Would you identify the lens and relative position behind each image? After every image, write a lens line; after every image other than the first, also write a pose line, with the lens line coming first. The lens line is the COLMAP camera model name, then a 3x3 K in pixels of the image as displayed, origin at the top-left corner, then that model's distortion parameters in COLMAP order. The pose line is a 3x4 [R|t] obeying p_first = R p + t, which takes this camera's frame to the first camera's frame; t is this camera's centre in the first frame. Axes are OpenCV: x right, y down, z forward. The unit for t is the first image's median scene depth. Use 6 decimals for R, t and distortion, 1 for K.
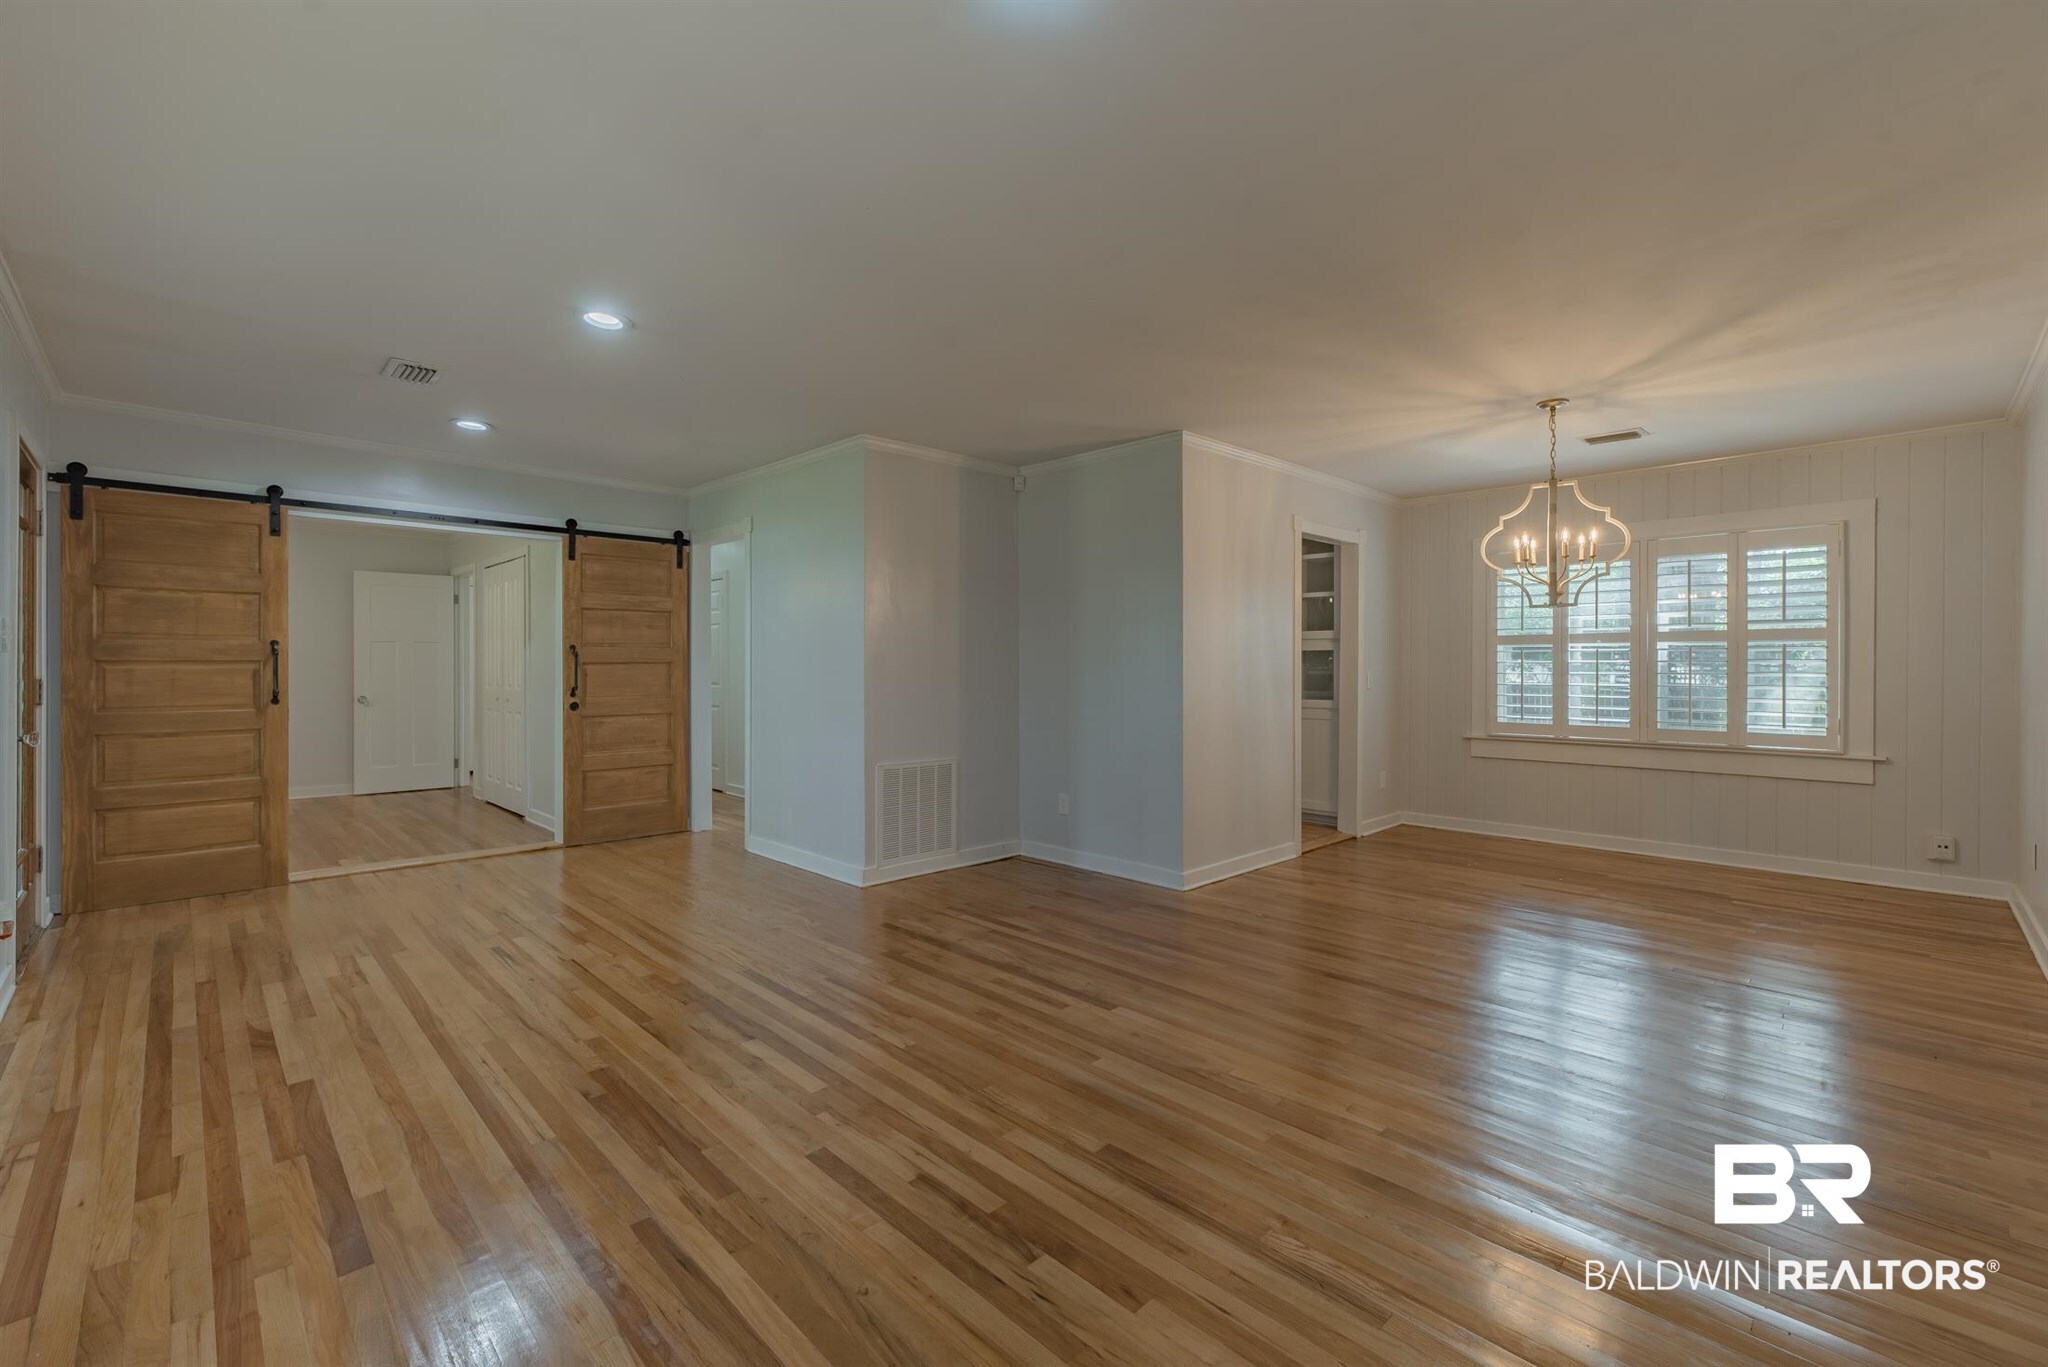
lens RADIAL K [[851.3, 0, 1014.8], [0, 851.3, 675.4], [0, 0, 1]] dist [0.002113, 0.000142]
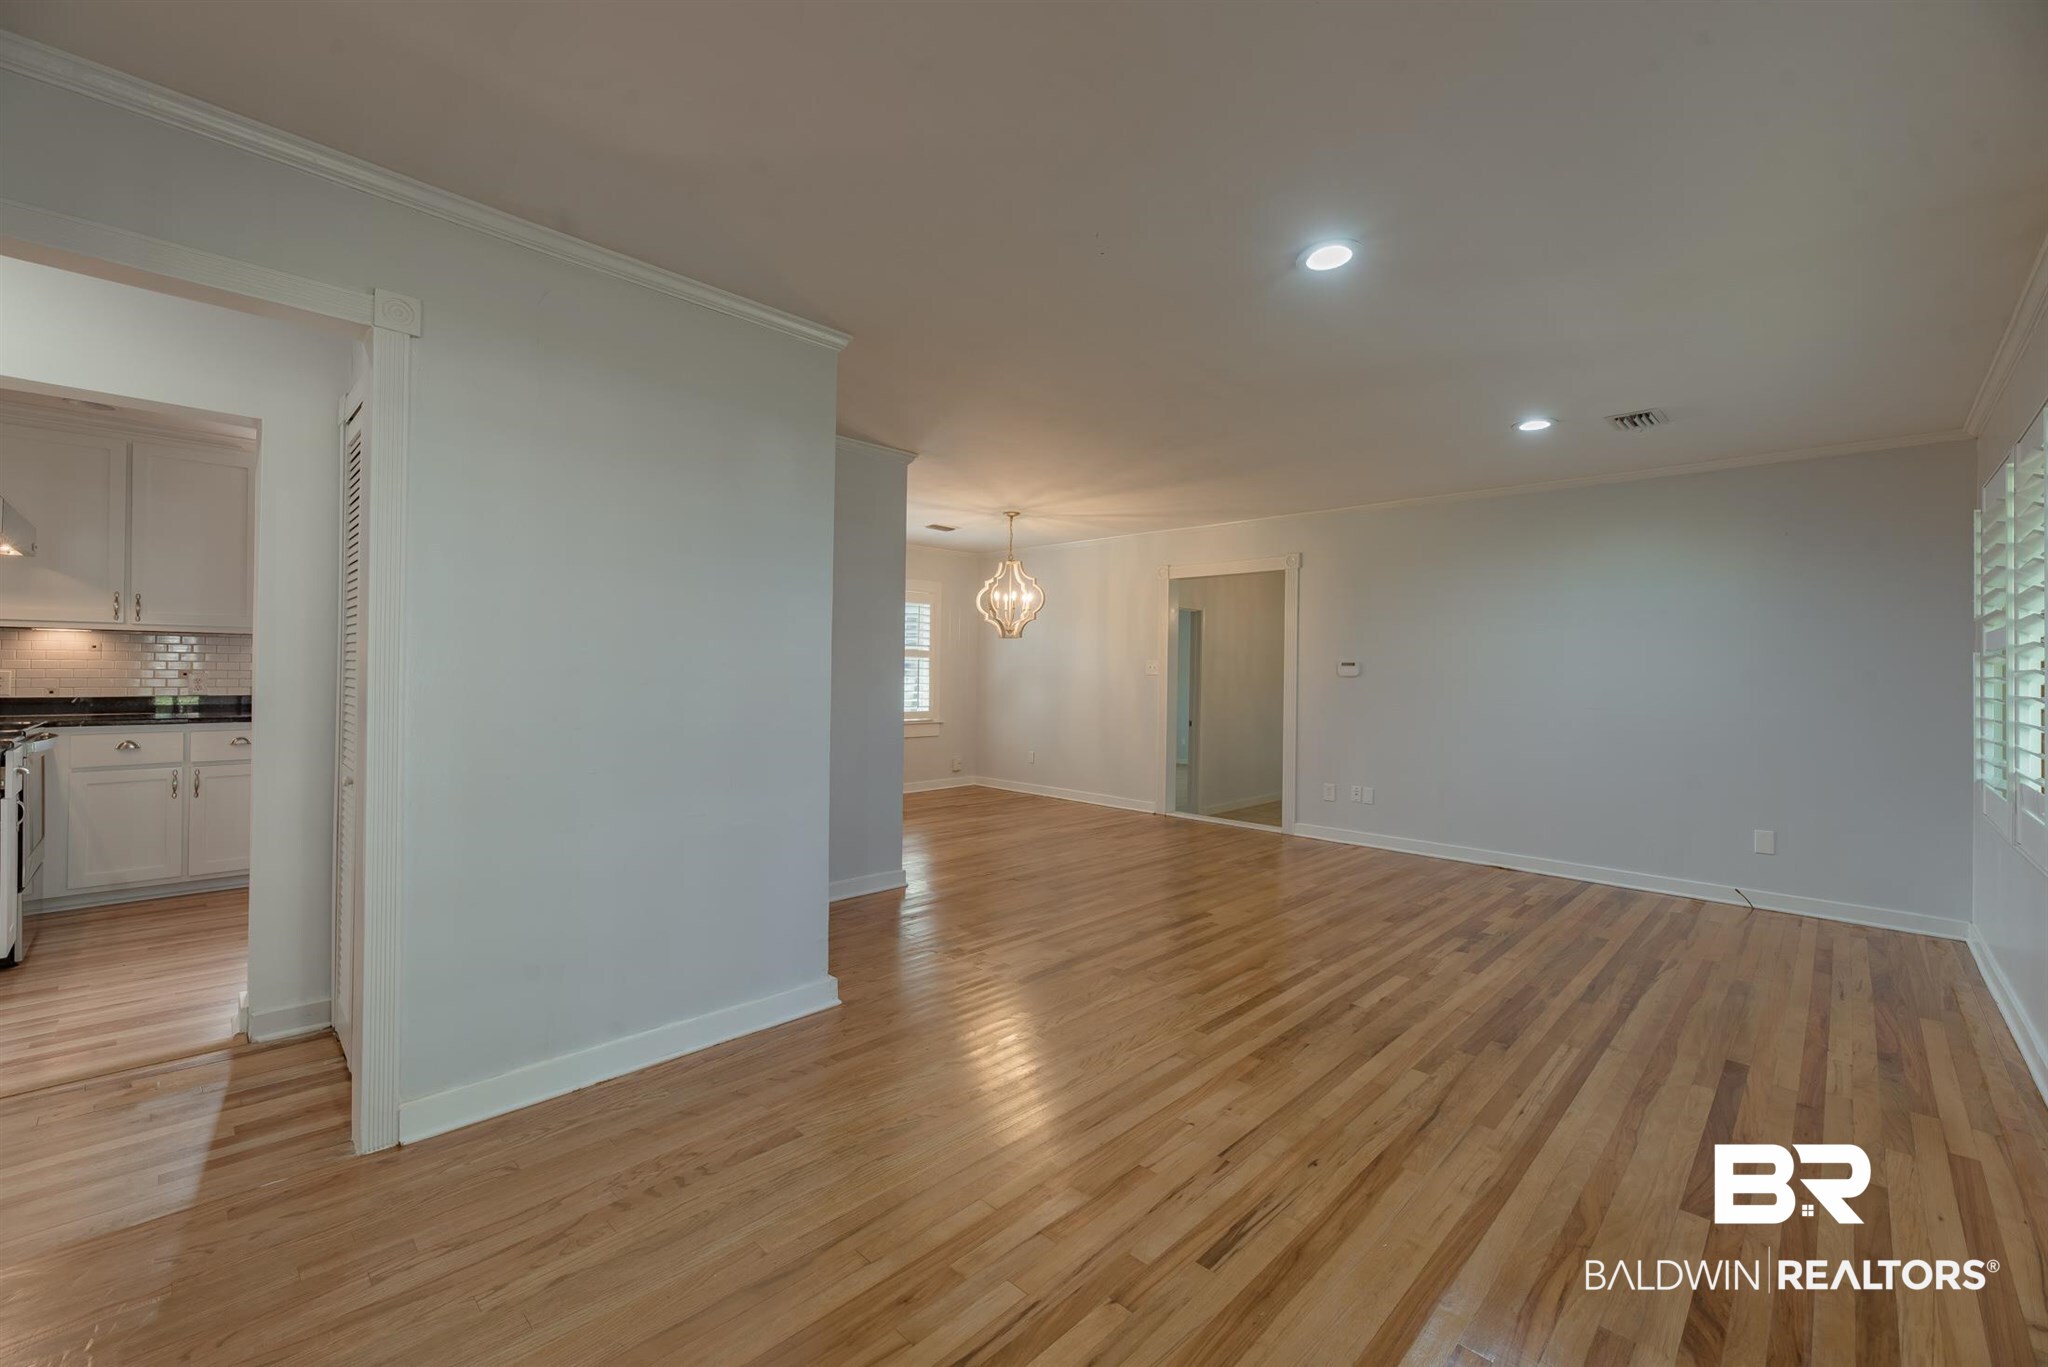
lens RADIAL K [[839.3, 0, 1022.3], [0, 839.3, 665.6], [0, 0, 1]] dist [-0.000885, 0.000143]
pose [[-0.019637, 0.005088, 0.999794, -0.863990], [-0.002723, 0.999983, -0.005142, -0.017208], [-0.999803, -0.002823, -0.019623, 0.882396]]
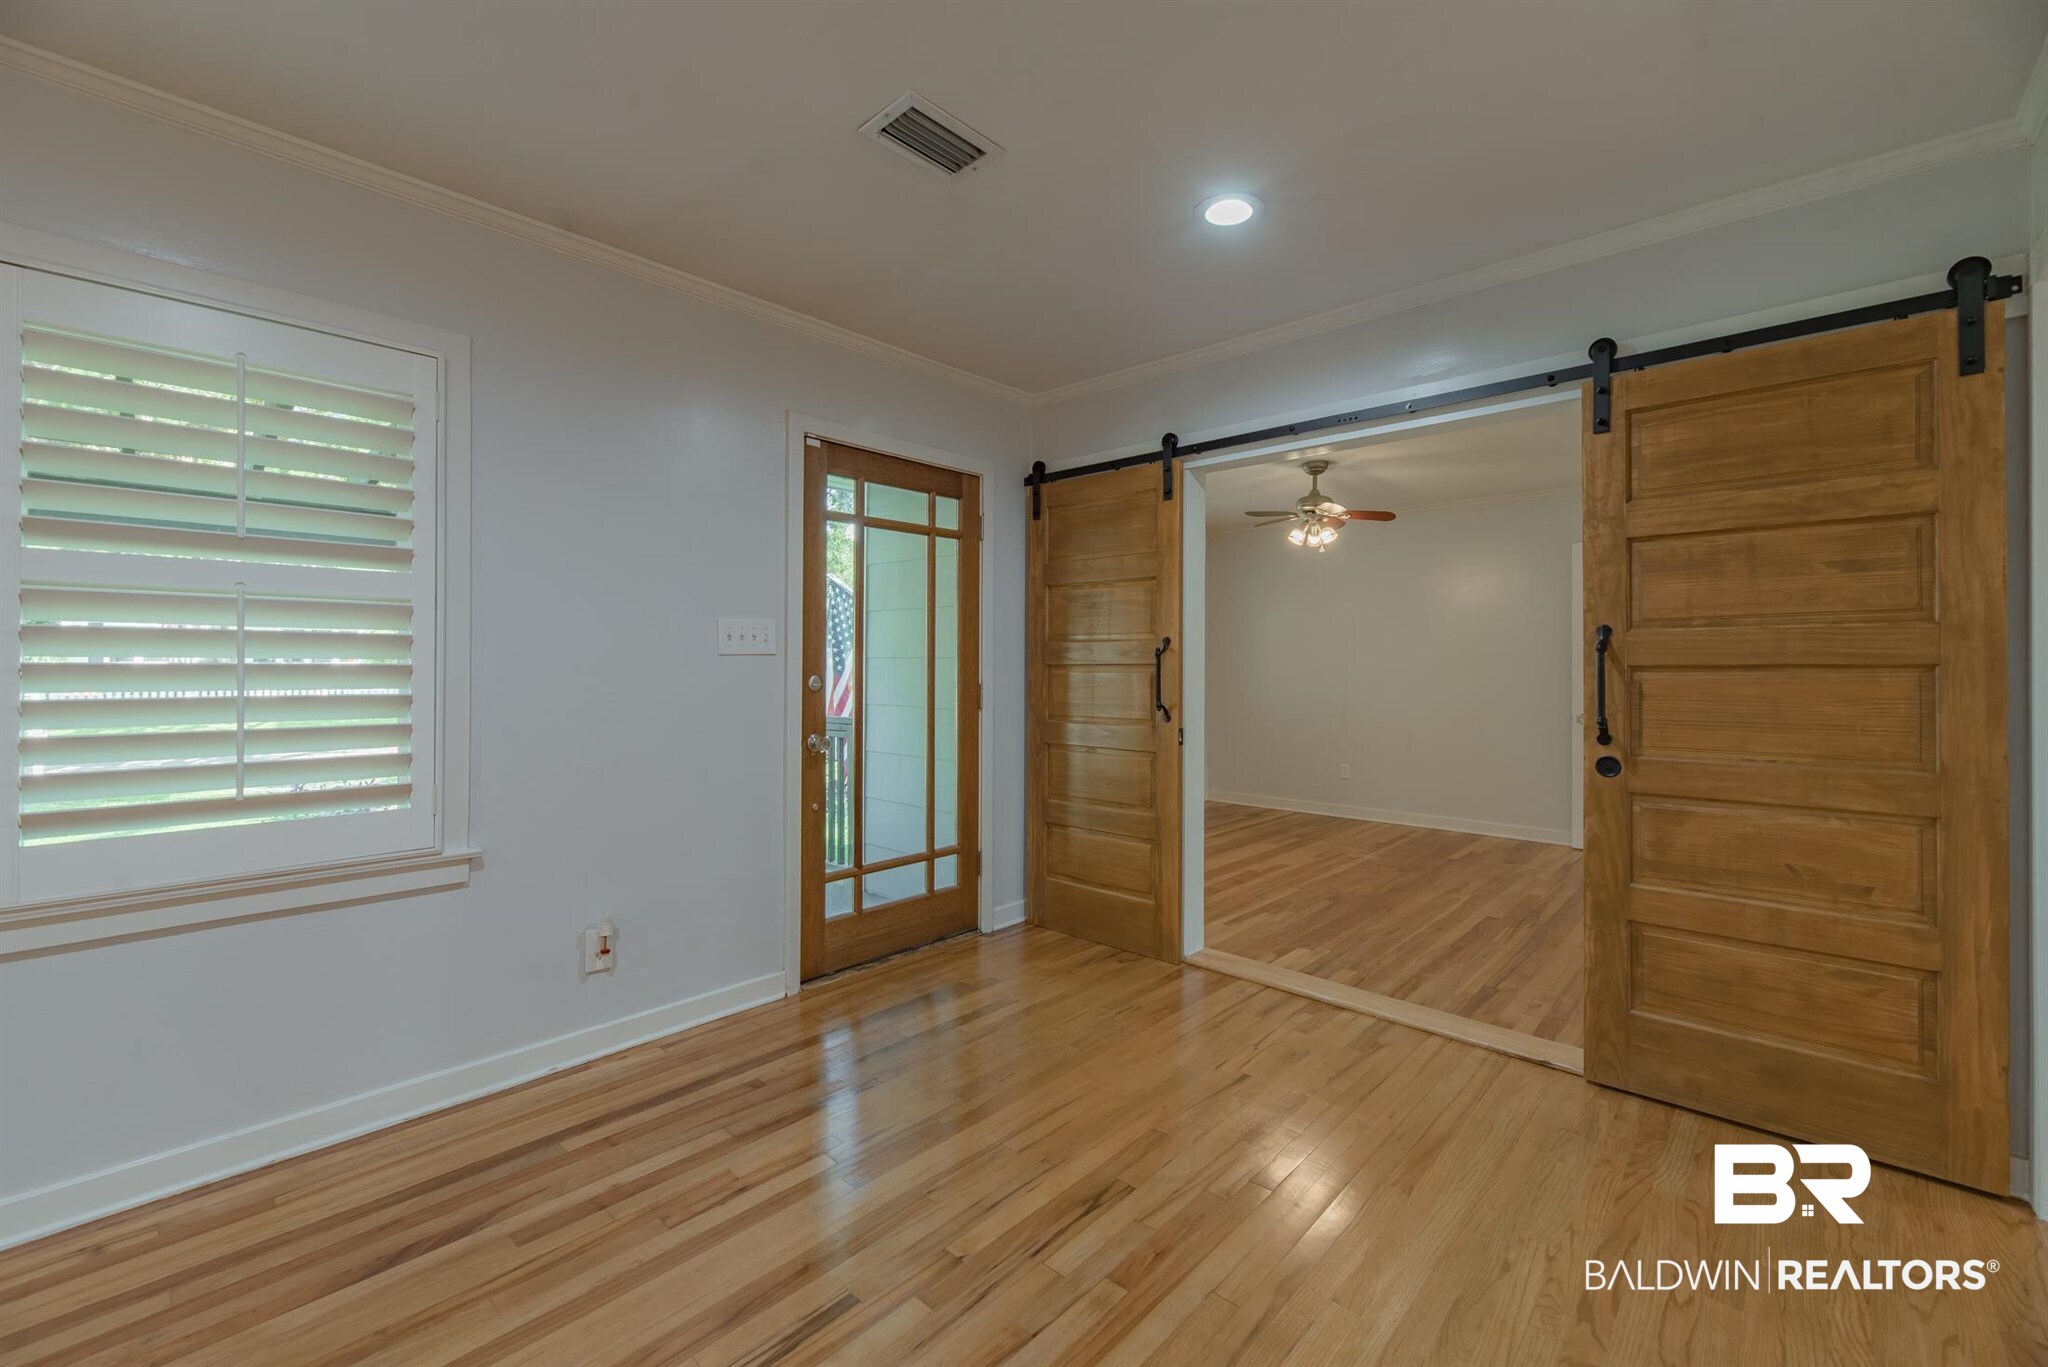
lens RADIAL K [[842.3, 0, 1025.6], [0, 842.3, 665.3], [0, 0, 1]] dist [-0.001500, -0.000201]
pose [[0.053689, -0.004540, -0.998547, -0.127008], [-0.015219, 0.999870, -0.005364, -0.010616], [0.998442, 0.015485, 0.053613, 0.840560]]
